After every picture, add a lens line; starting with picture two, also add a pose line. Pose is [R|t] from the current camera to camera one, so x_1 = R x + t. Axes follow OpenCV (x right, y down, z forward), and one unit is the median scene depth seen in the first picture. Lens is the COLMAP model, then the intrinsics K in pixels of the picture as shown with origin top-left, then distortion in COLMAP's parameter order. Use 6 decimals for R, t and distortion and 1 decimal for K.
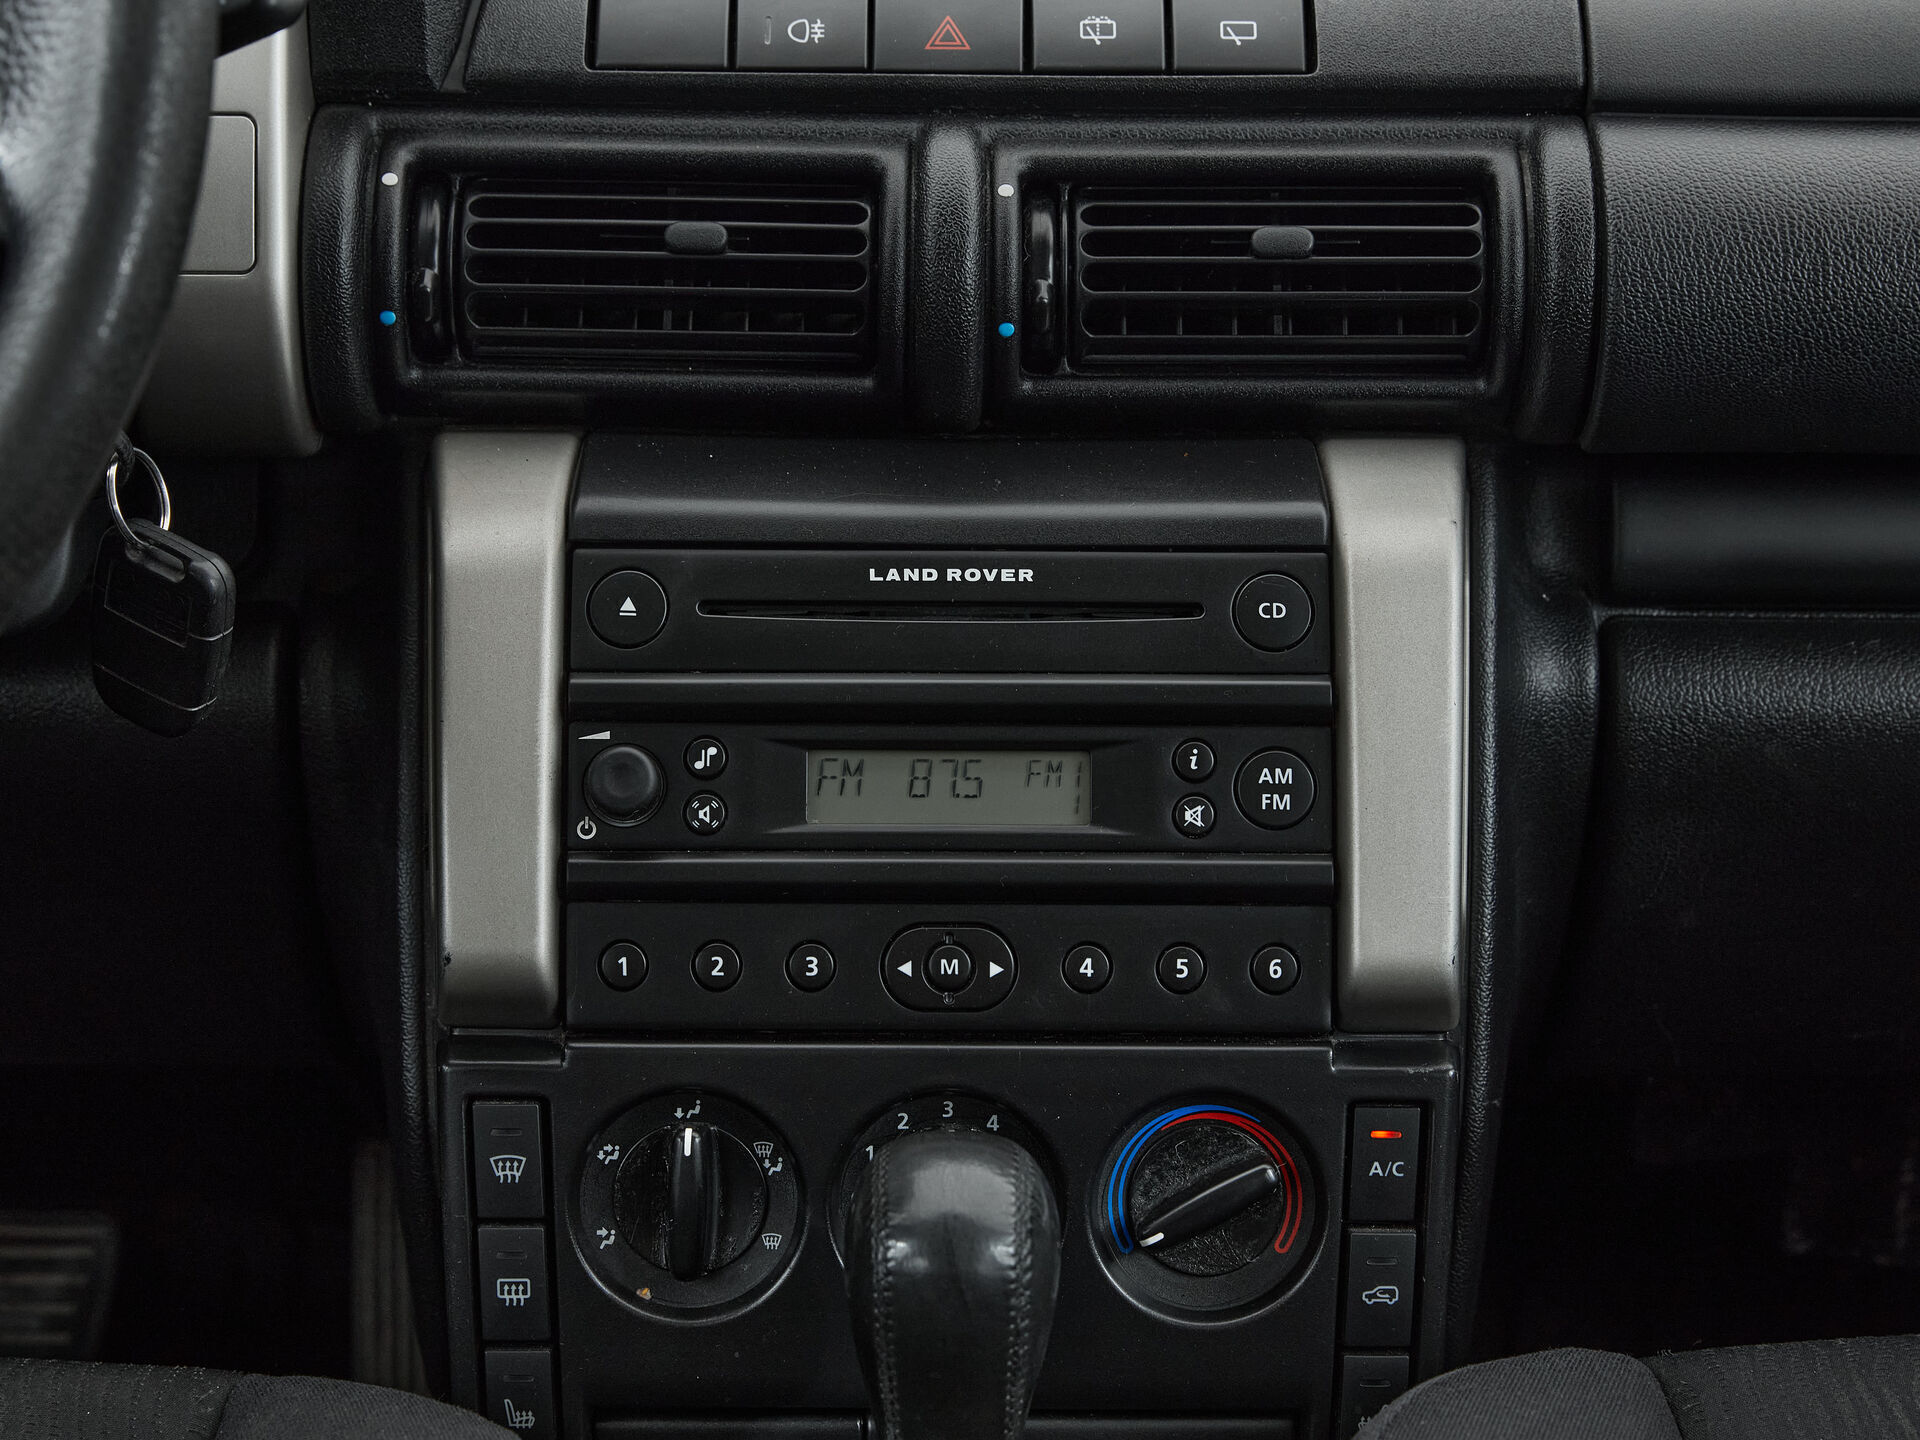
lens RADIAL K [[3887.1, 0, 928.6], [0, 3887.1, 772.4], [0, 0, 1]] dist [-0.059651, -0.115179]
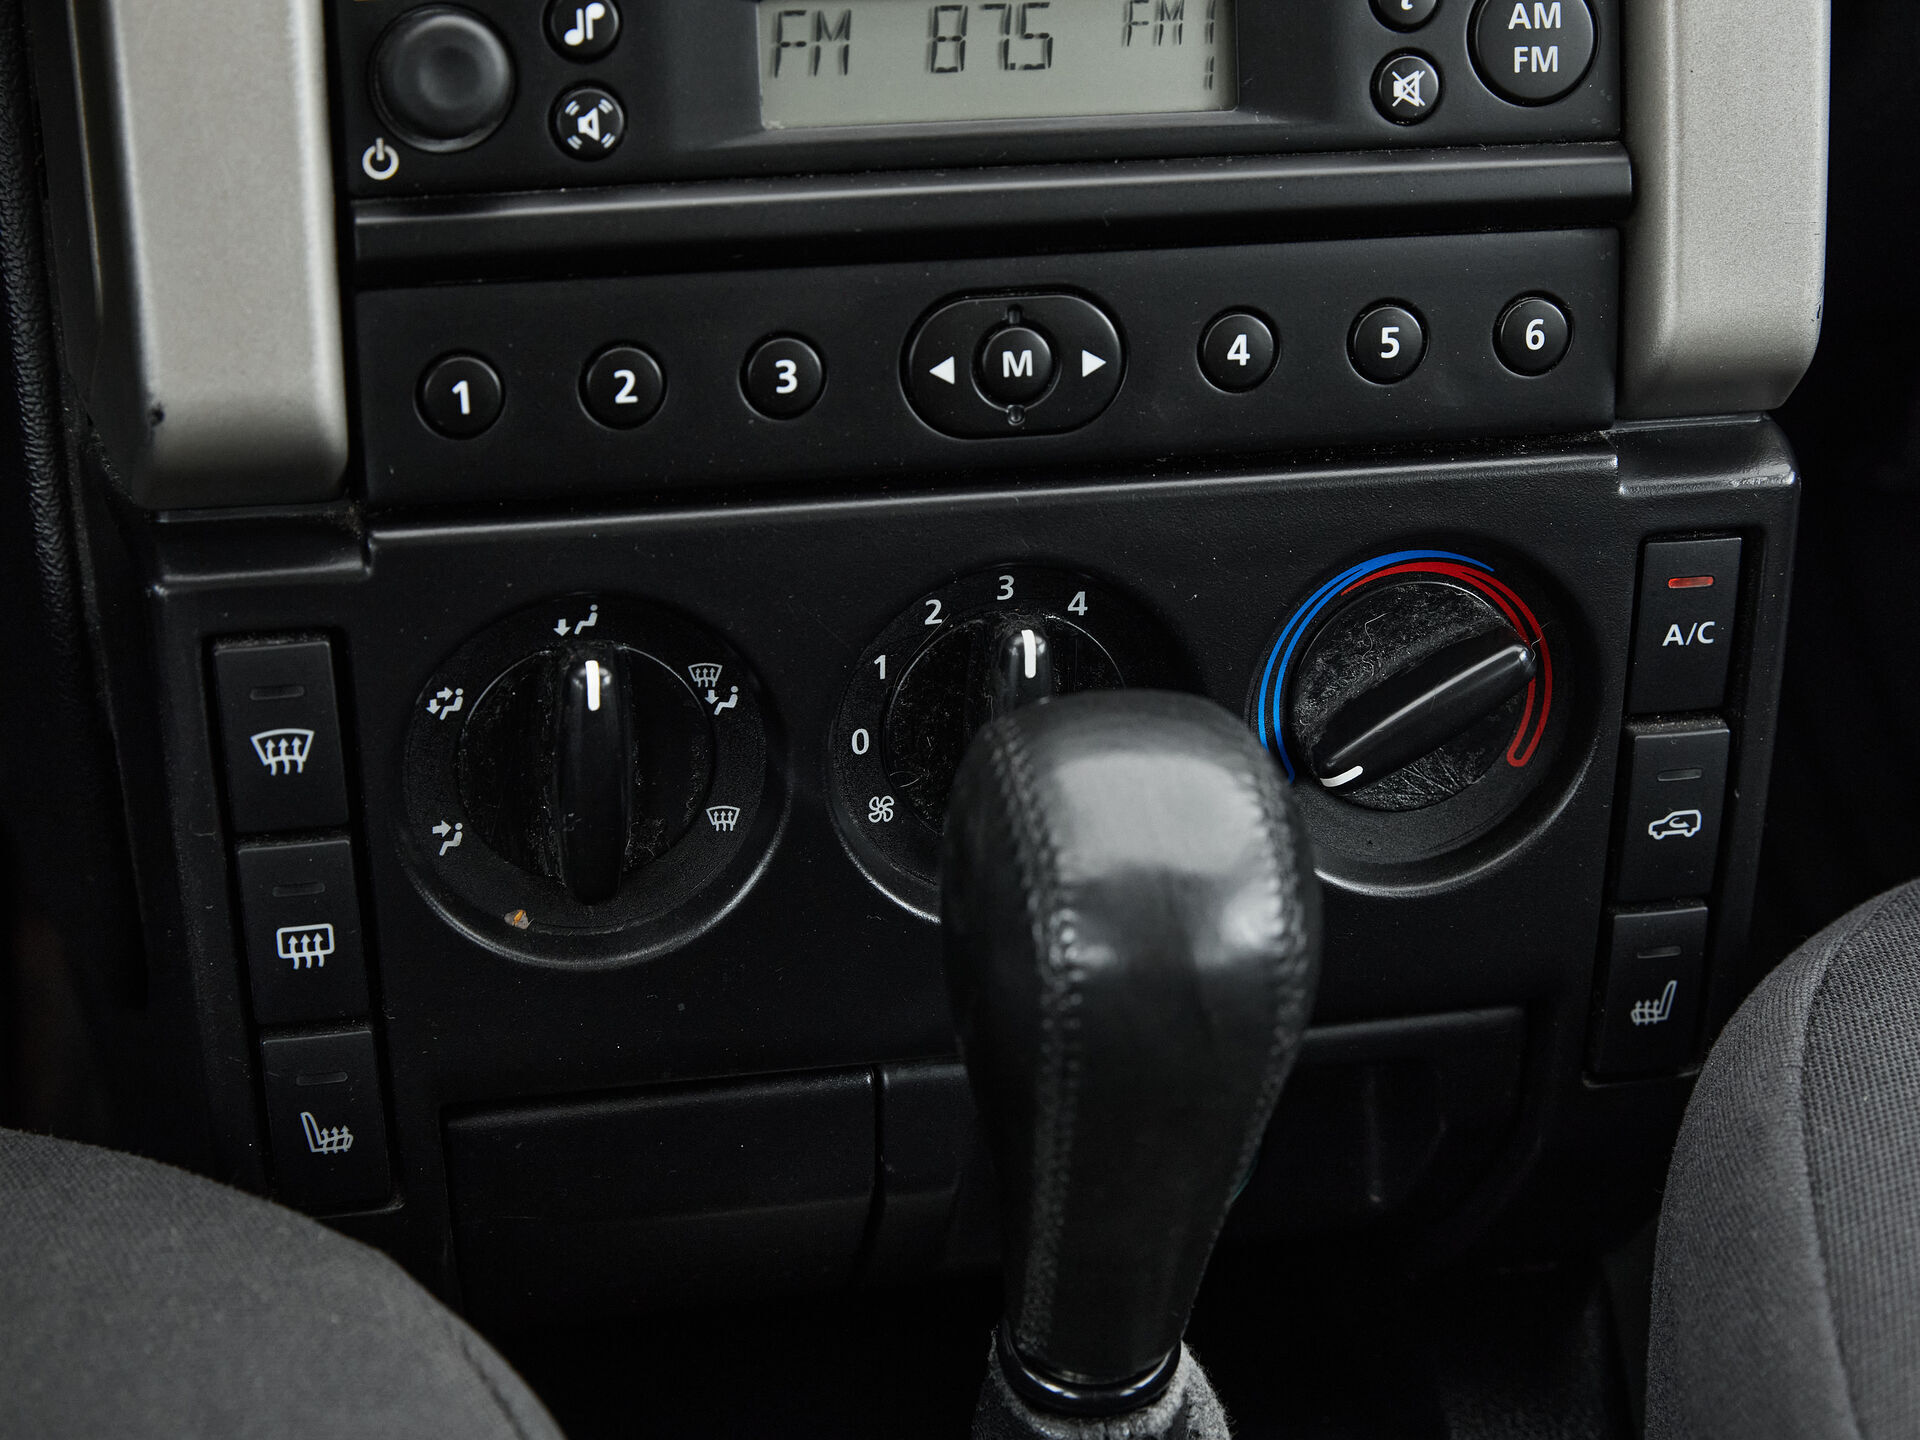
lens RADIAL K [[3777.6, 0, 1052.8], [0, 3777.6, 719.9], [0, 0, 1]] dist [-0.098408, -0.064902]
pose [[0.972063, -0.081460, 0.220132, -0.119094], [0.016526, 0.959271, 0.282004, -0.059326], [-0.234138, -0.270488, 0.933818, 0.443276]]
